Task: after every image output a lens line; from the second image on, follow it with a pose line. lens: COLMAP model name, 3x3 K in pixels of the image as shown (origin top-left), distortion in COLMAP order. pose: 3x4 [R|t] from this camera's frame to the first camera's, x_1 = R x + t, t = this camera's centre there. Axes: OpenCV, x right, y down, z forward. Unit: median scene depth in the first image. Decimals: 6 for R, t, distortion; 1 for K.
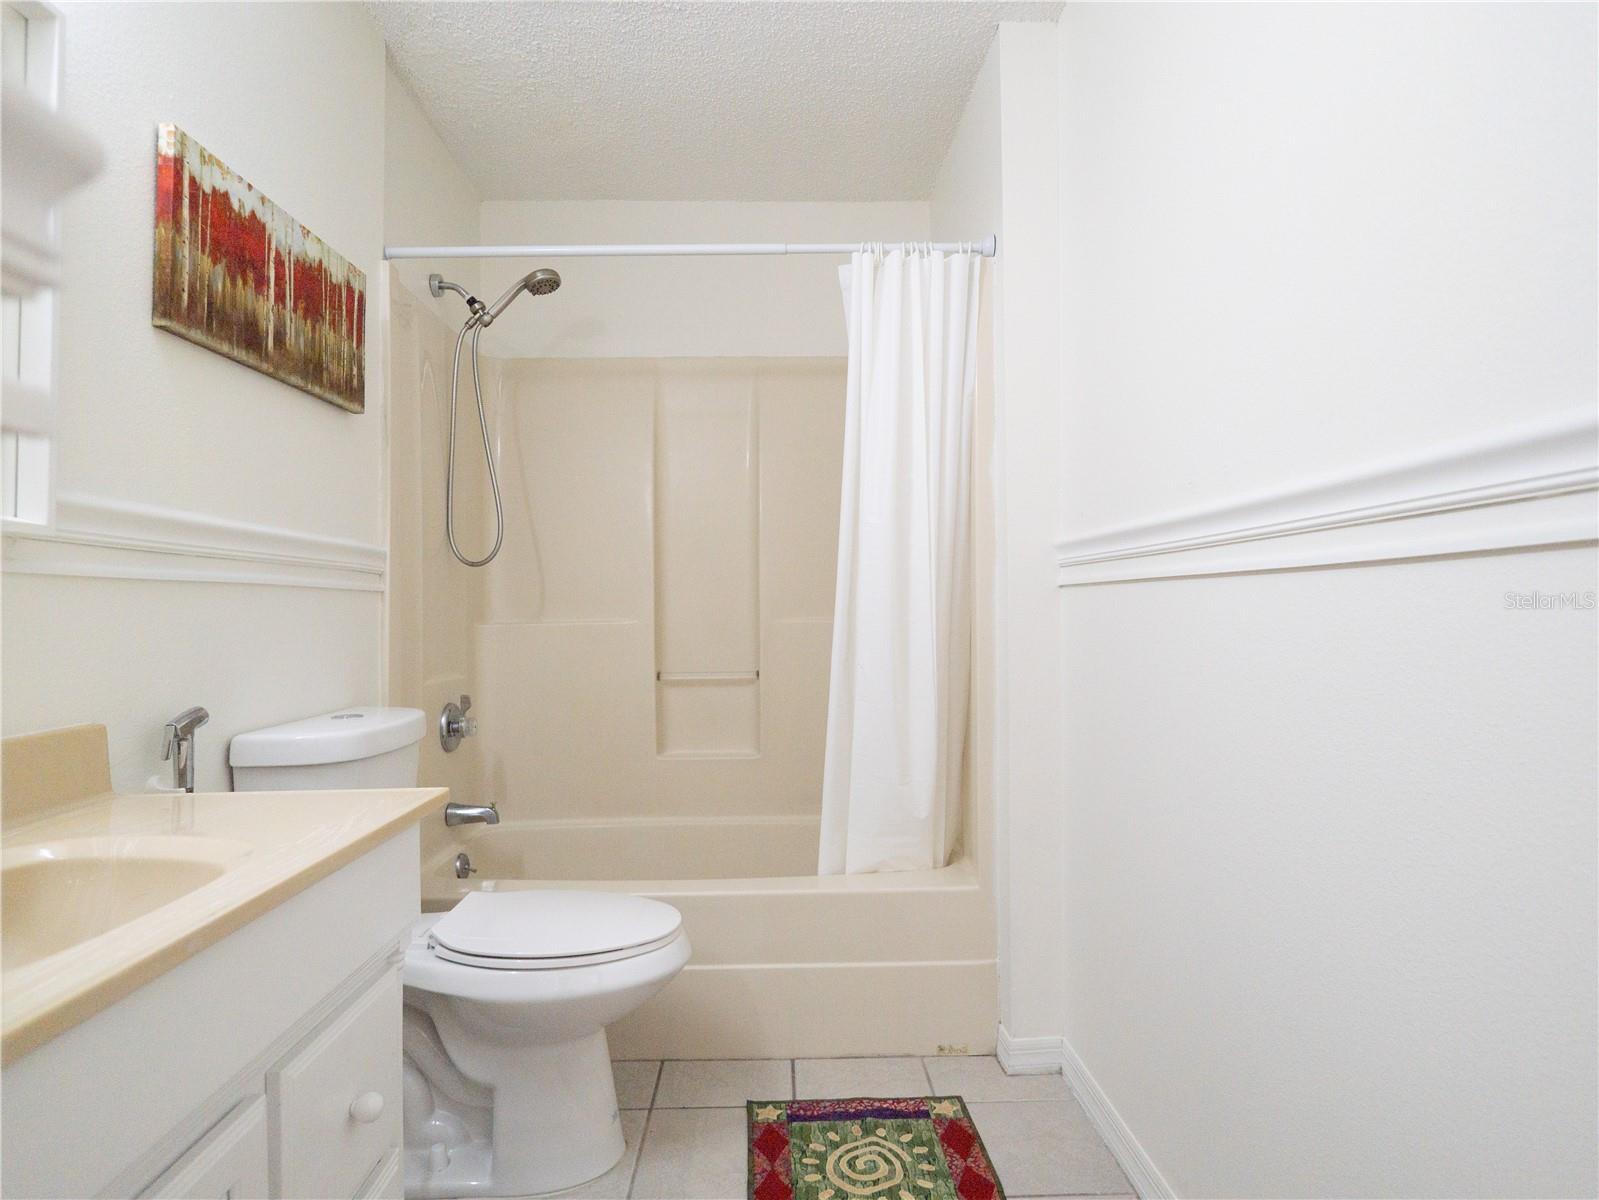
lens RADIAL K [[867.4, 0, 805.9], [0, 867.4, 603.5], [0, 0, 1]] dist [-0.010704, 0.003463]
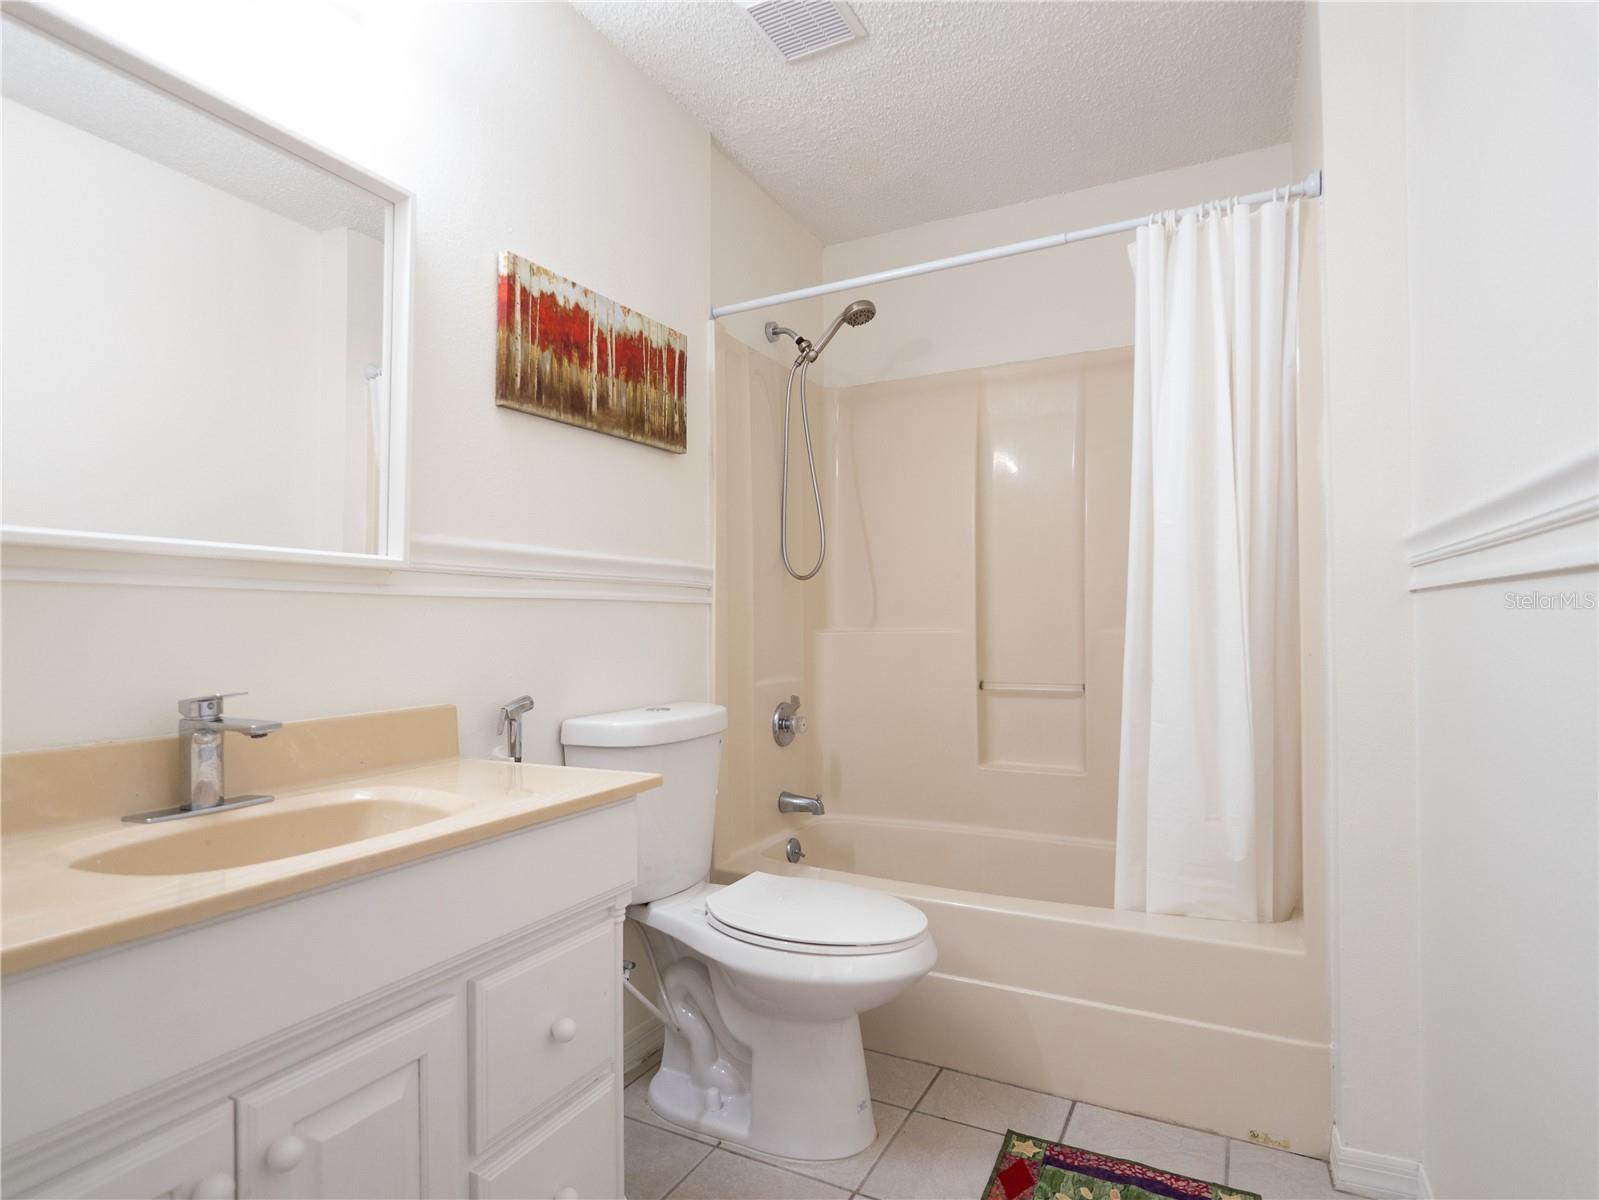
lens RADIAL K [[867.4, 0, 827.3], [0, 867.4, 603.7], [0, 0, 1]] dist [-0.010704, 0.003463]
pose [[0.878858, -0.006090, -0.477045, 0.201568], [0.002576, 0.999965, -0.008020, -0.004071], [0.477077, 0.005819, 0.878842, 0.048750]]
